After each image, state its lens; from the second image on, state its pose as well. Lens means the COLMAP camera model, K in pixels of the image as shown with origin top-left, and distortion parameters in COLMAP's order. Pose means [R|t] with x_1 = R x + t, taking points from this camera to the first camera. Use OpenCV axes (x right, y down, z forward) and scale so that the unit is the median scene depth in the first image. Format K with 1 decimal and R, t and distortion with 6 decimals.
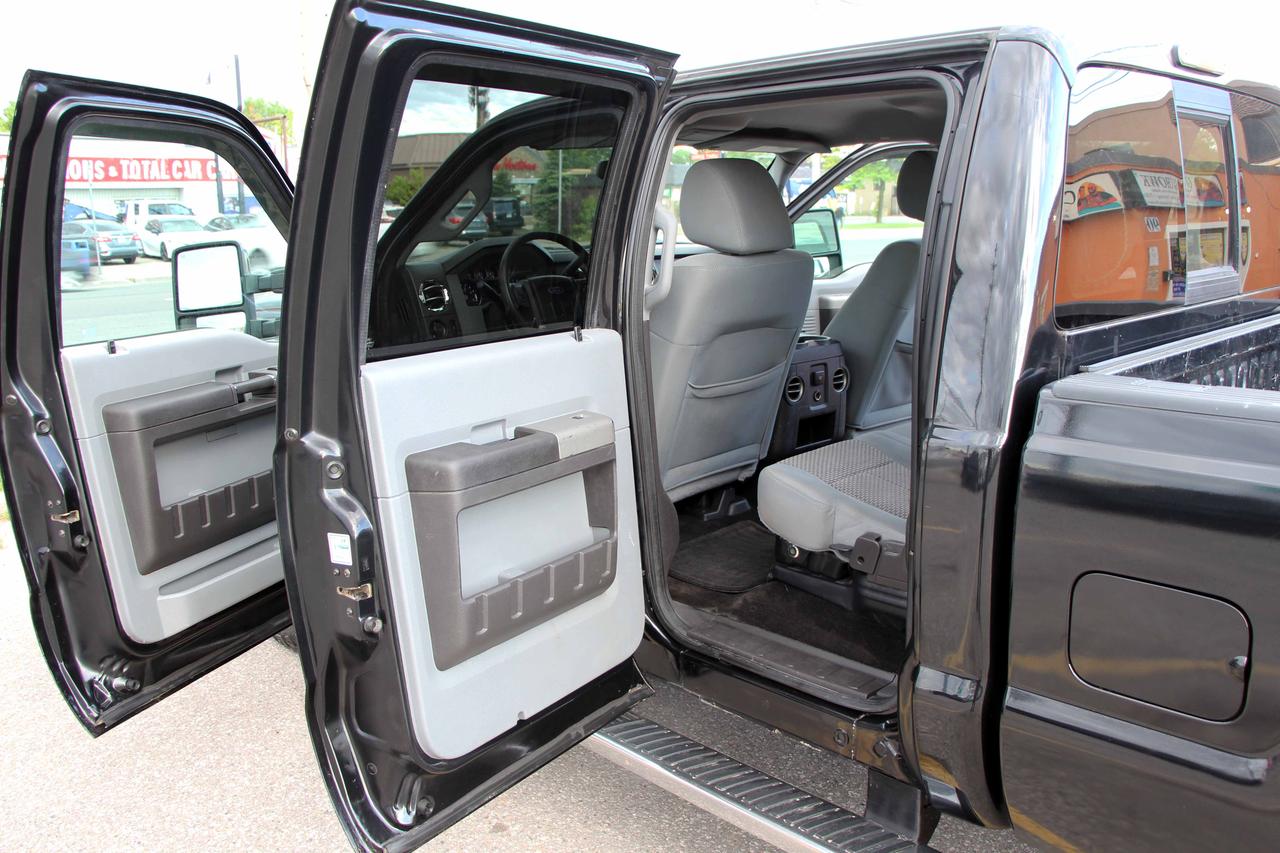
lens RADIAL K [[1053.0, 0, 648.5], [0, 1053.0, 424.1], [0, 0, 1]] dist [-0.183928, 0.148008]
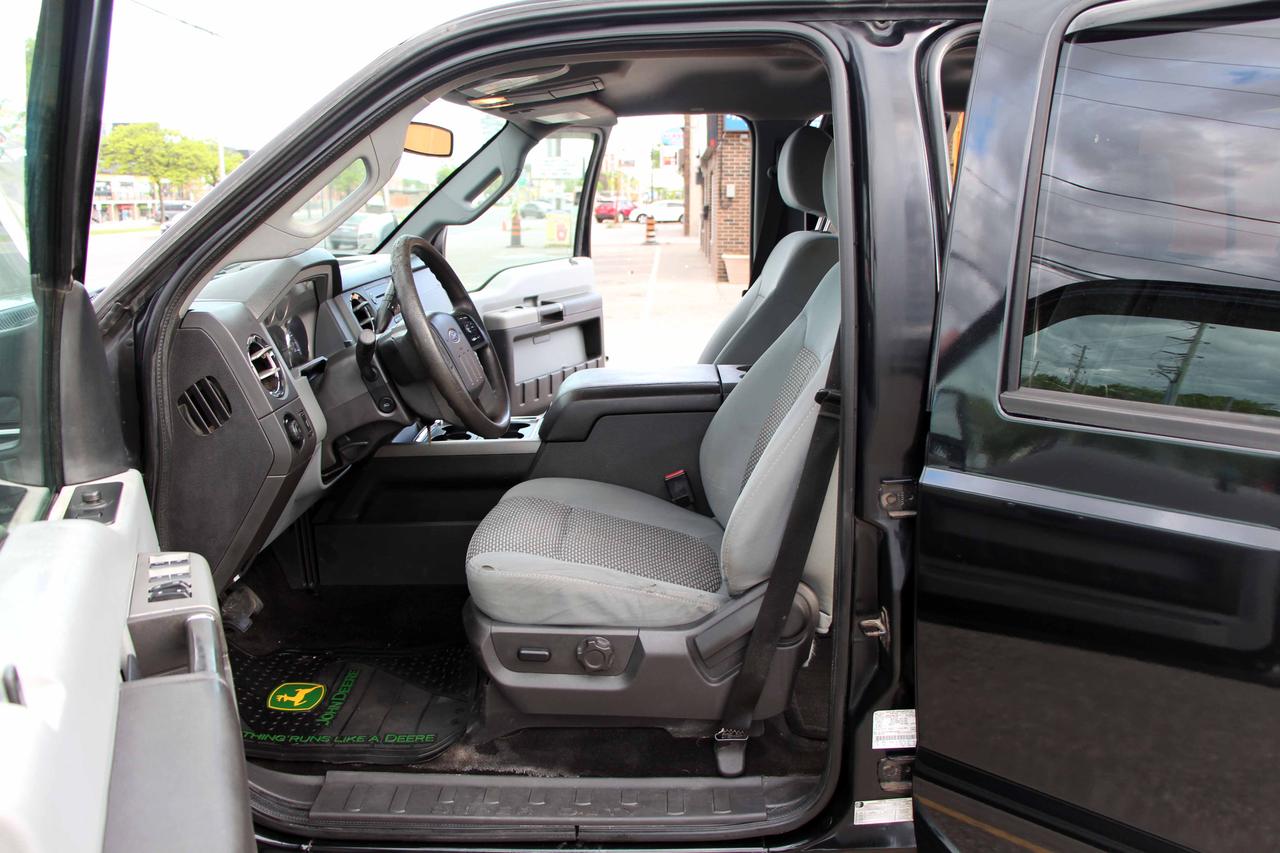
lens RADIAL K [[1053.0, 0, 639.0], [0, 1053.0, 427.5], [0, 0, 1]] dist [-0.183928, 0.148008]
pose [[0.706152, -0.148121, 0.692394, -0.412413], [0.144984, 0.987403, 0.063367, -0.095565], [-0.693058, 0.055639, 0.718731, 0.494465]]
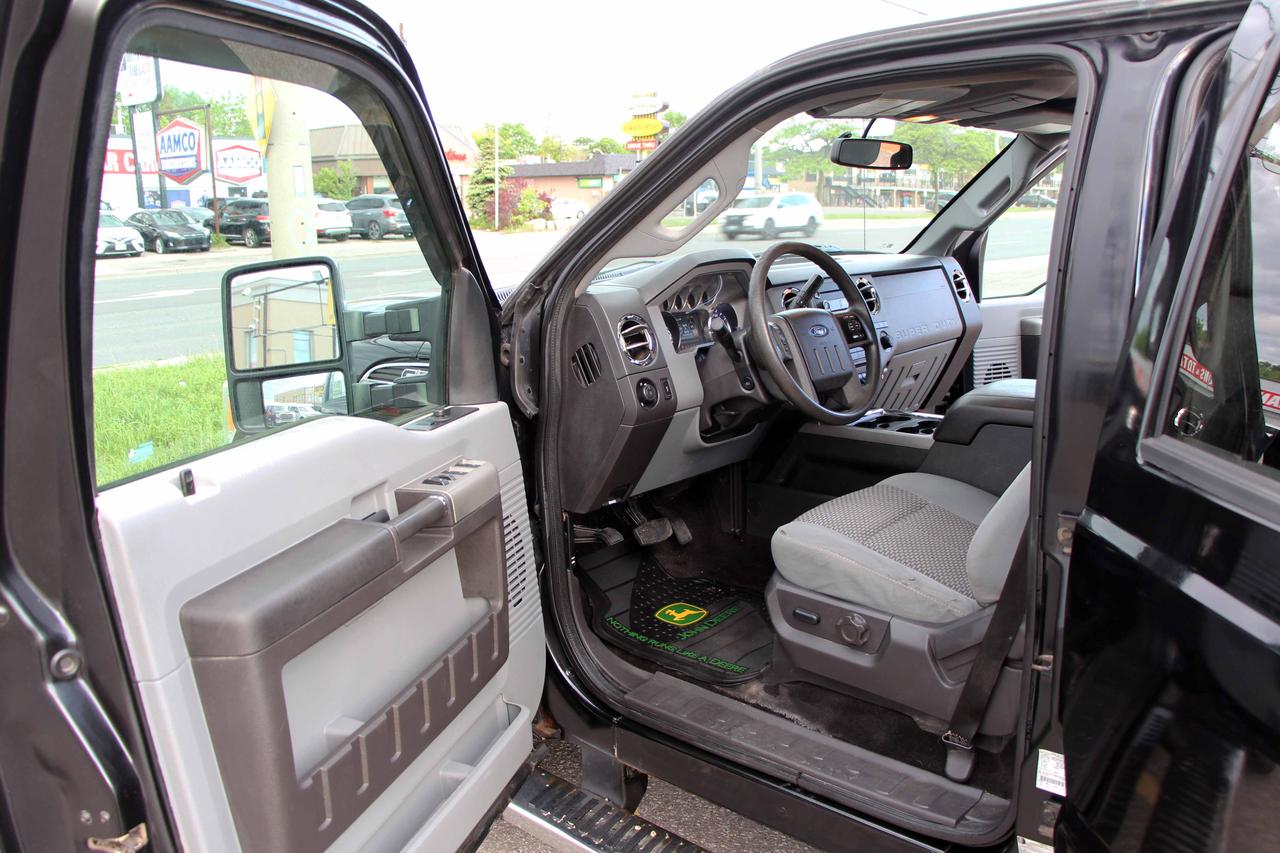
lens RADIAL K [[1053.0, 0, 649.5], [0, 1053.0, 422.9], [0, 0, 1]] dist [-0.183928, 0.148008]
pose [[0.997469, -0.018407, 0.068675, -0.234123], [0.017840, 0.999802, 0.008855, -0.074399], [-0.068825, -0.007607, 0.997600, 0.331295]]
